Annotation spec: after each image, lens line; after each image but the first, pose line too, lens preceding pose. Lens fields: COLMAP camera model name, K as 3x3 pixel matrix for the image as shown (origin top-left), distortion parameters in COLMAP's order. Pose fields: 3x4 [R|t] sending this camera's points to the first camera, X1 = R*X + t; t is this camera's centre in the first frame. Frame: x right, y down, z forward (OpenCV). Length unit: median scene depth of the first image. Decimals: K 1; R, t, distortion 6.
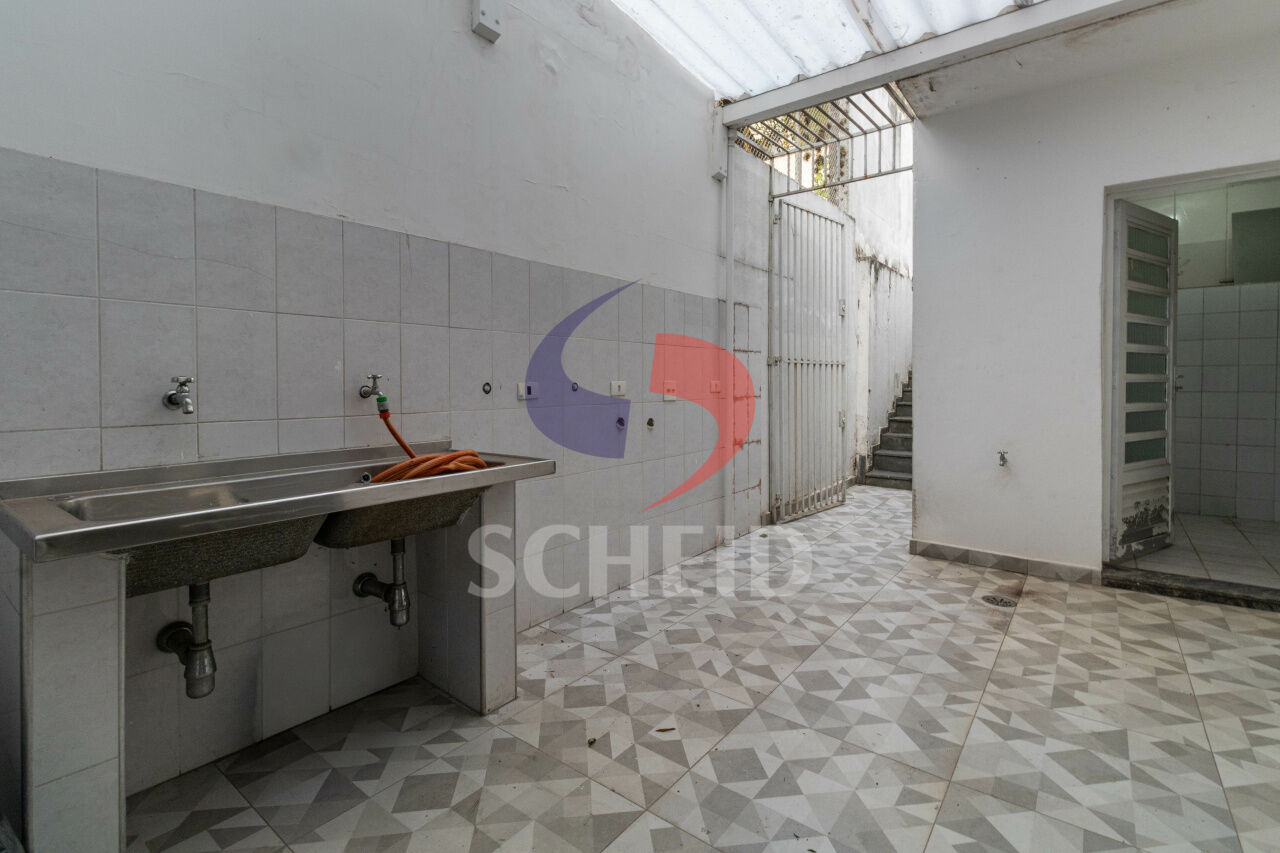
lens RADIAL K [[595.7, 0, 638.0], [0, 595.7, 381.9], [0, 0, 1]] dist [-0.001114, -0.000138]
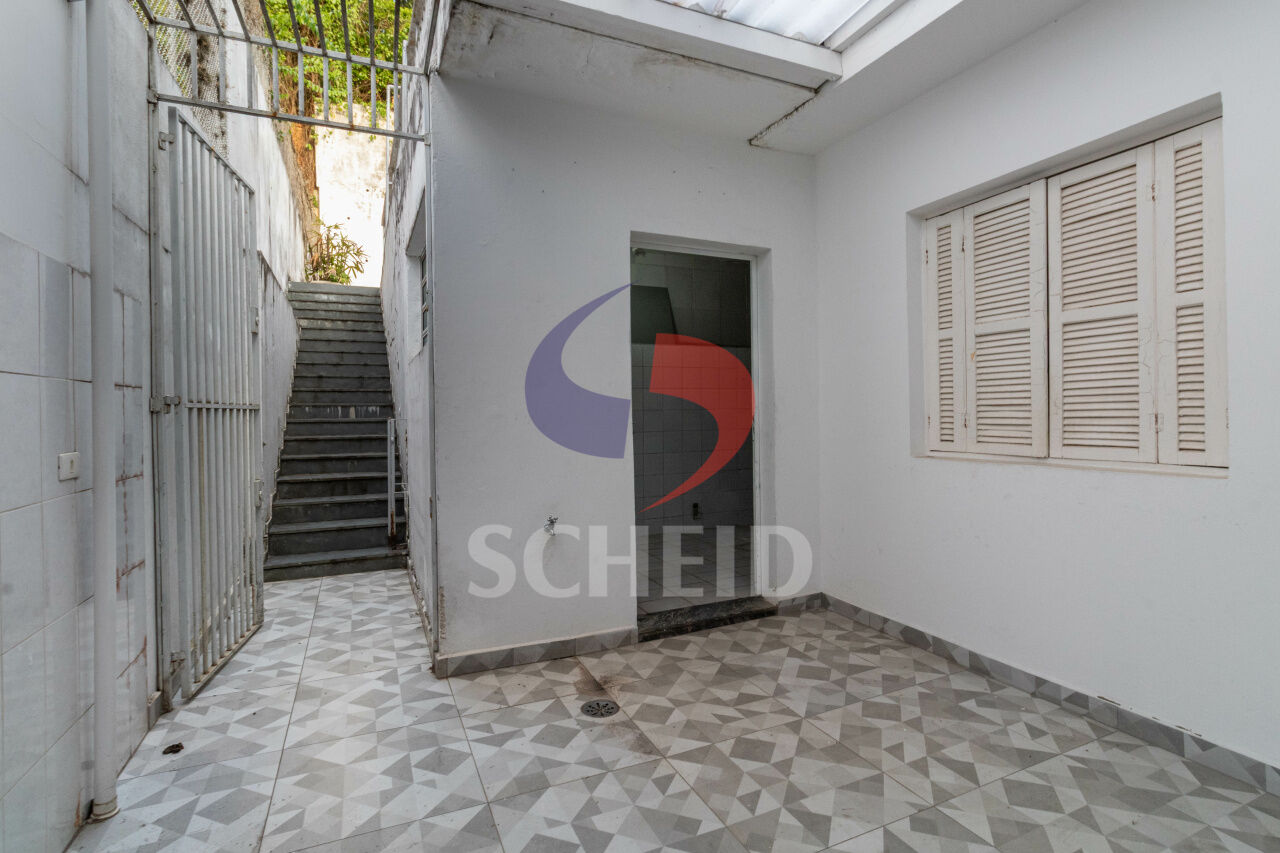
lens RADIAL K [[613.1, 0, 639.7], [0, 613.1, 410.1], [0, 0, 1]] dist [0.003229, 0.000537]
pose [[0.445799, -0.004254, 0.895123, -0.108251], [0.015230, 0.999880, -0.002833, -0.032169], [-0.895004, 0.014896, 0.445810, 0.542871]]
